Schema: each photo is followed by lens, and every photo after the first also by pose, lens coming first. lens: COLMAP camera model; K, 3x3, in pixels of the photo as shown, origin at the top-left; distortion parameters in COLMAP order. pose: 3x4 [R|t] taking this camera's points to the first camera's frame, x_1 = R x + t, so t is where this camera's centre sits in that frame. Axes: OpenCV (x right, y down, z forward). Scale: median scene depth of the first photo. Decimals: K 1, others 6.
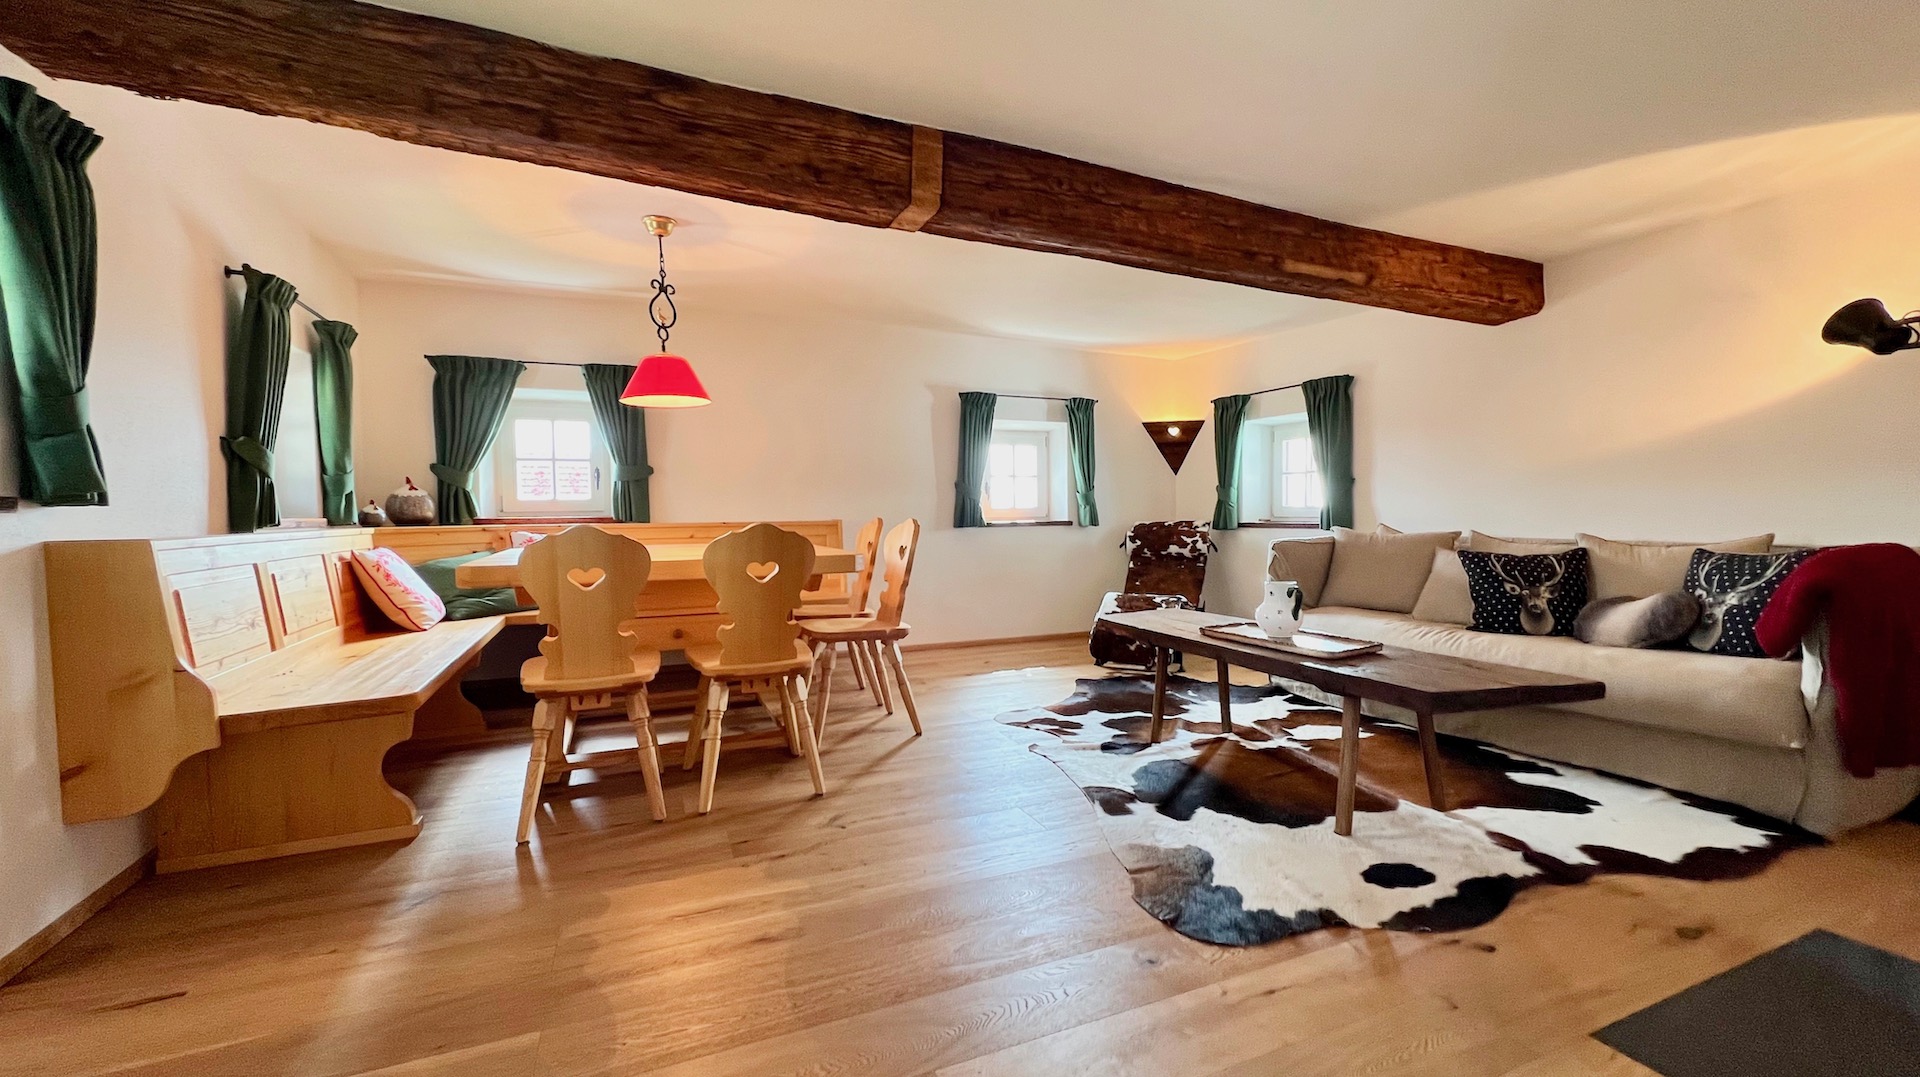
lens RADIAL K [[767.3, 0, 960.7], [0, 767.3, 532.5], [0, 0, 1]] dist [-0.000362, -0.000311]
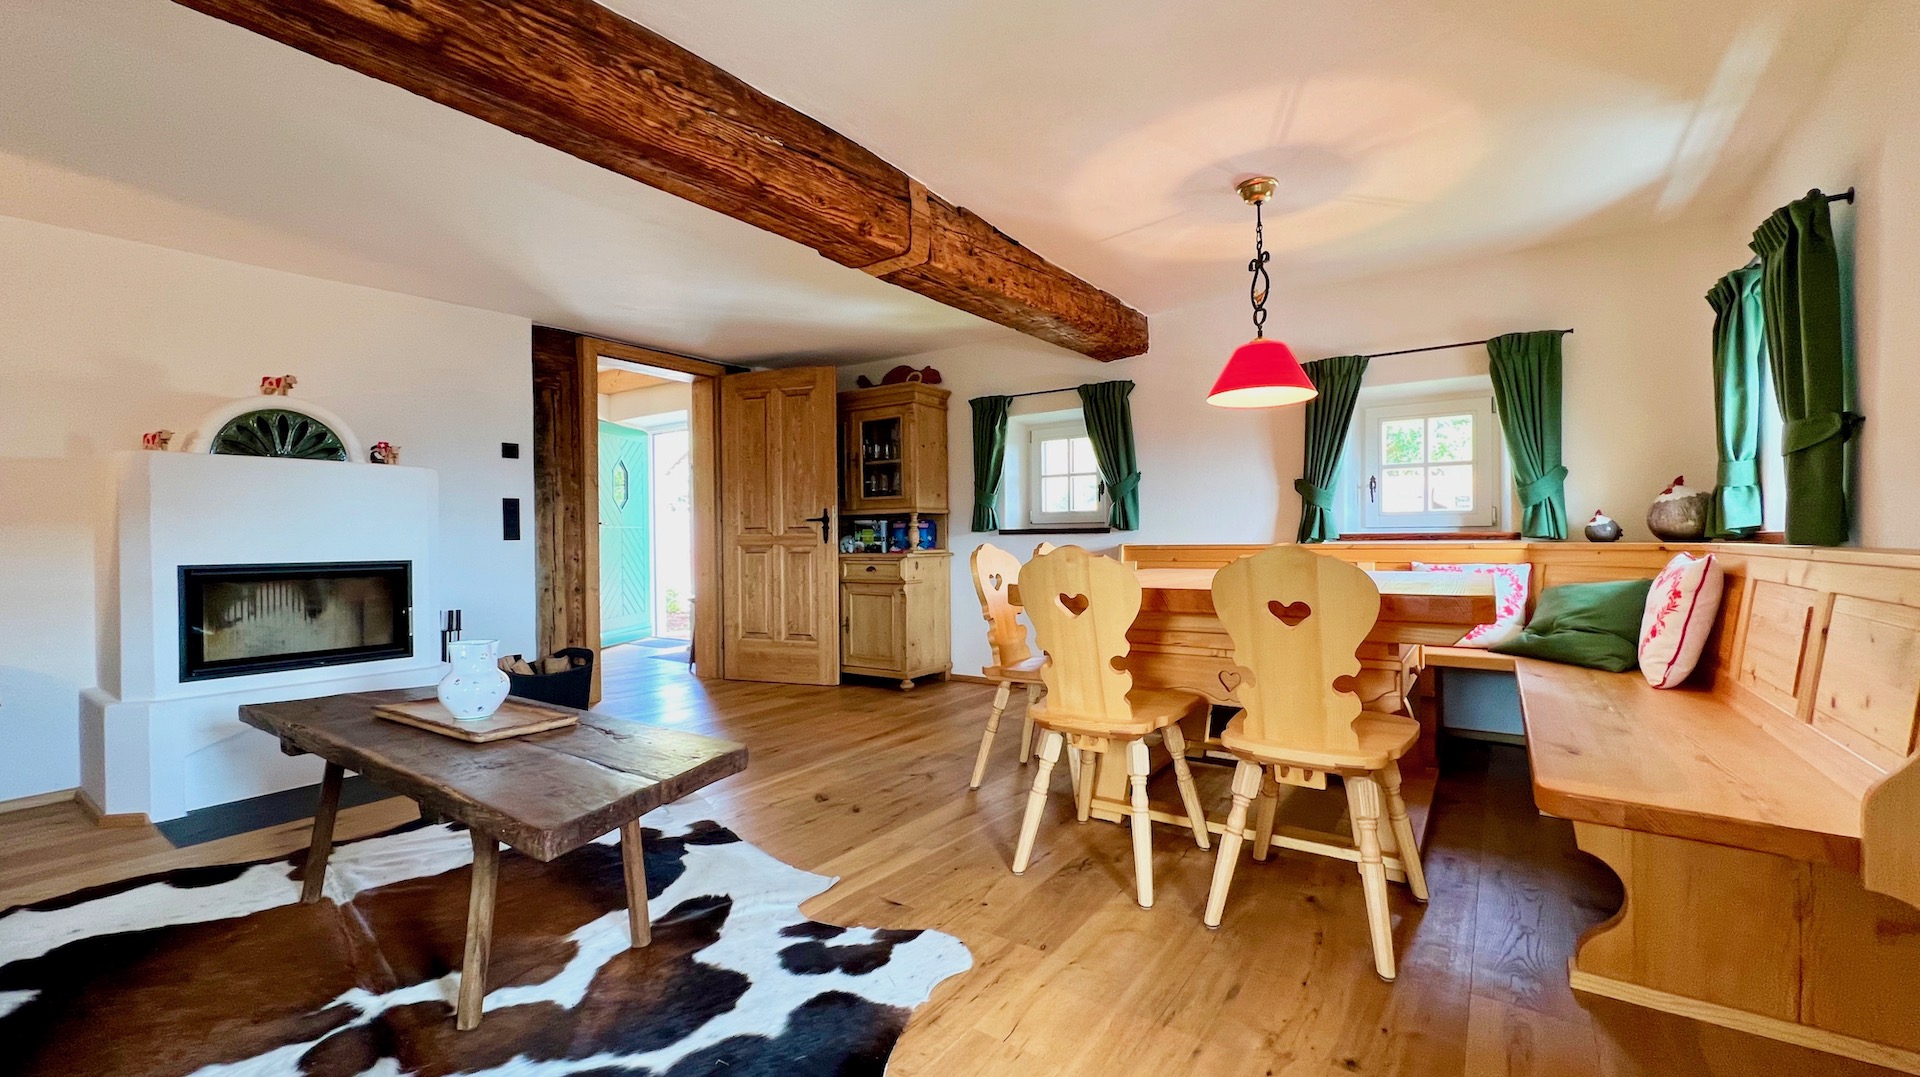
lens RADIAL K [[767.3, 0, 960.7], [0, 767.3, 532.5], [0, 0, 1]] dist [-0.000362, -0.000311]
pose [[-0.852645, 0.015252, -0.522268, 0.395556], [0.005017, 0.999767, 0.021006, -0.053067], [0.522467, 0.015291, -0.852523, 1.847364]]
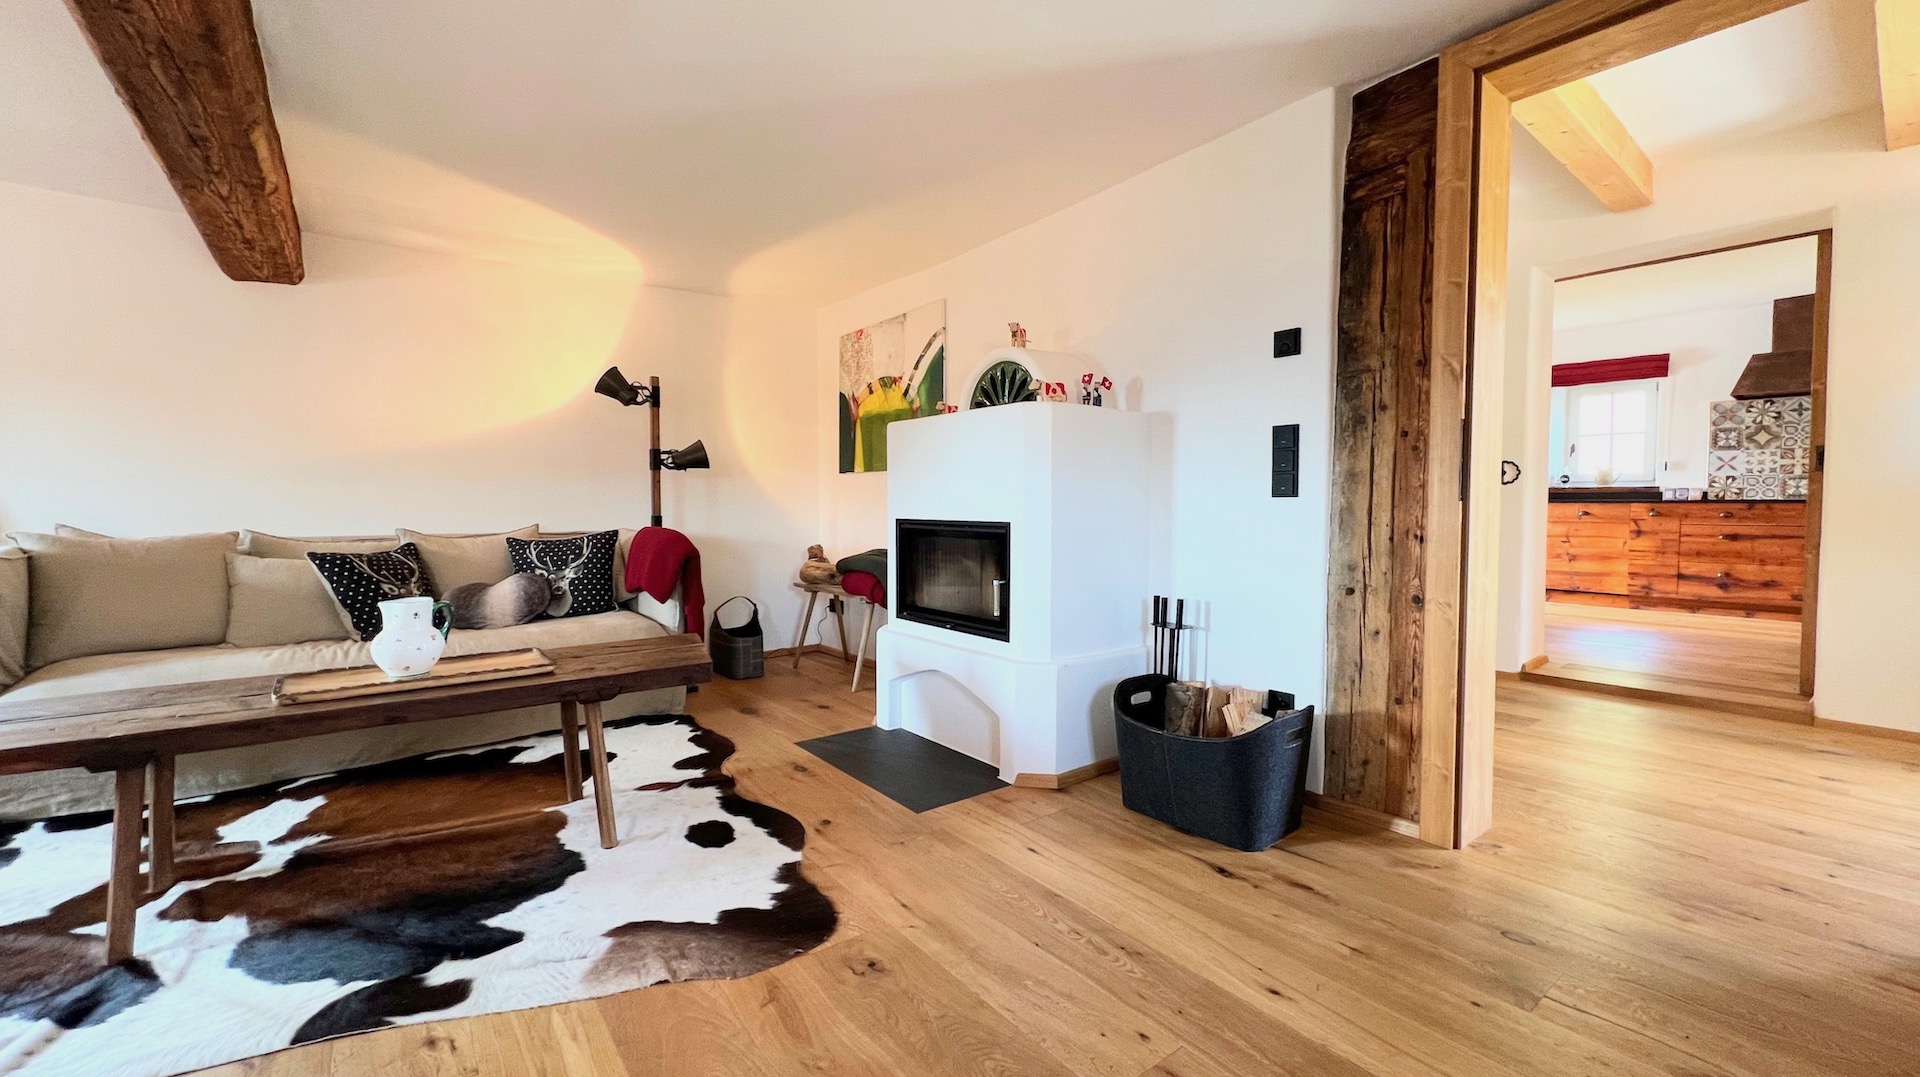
lens RADIAL K [[767.3, 0, 960.7], [0, 767.3, 532.5], [0, 0, 1]] dist [-0.000362, -0.000311]
pose [[-0.248516, -0.027051, 0.968250, -0.418126], [0.028016, 0.998991, 0.035100, -0.010421], [-0.968223, 0.035849, -0.247507, 0.660985]]
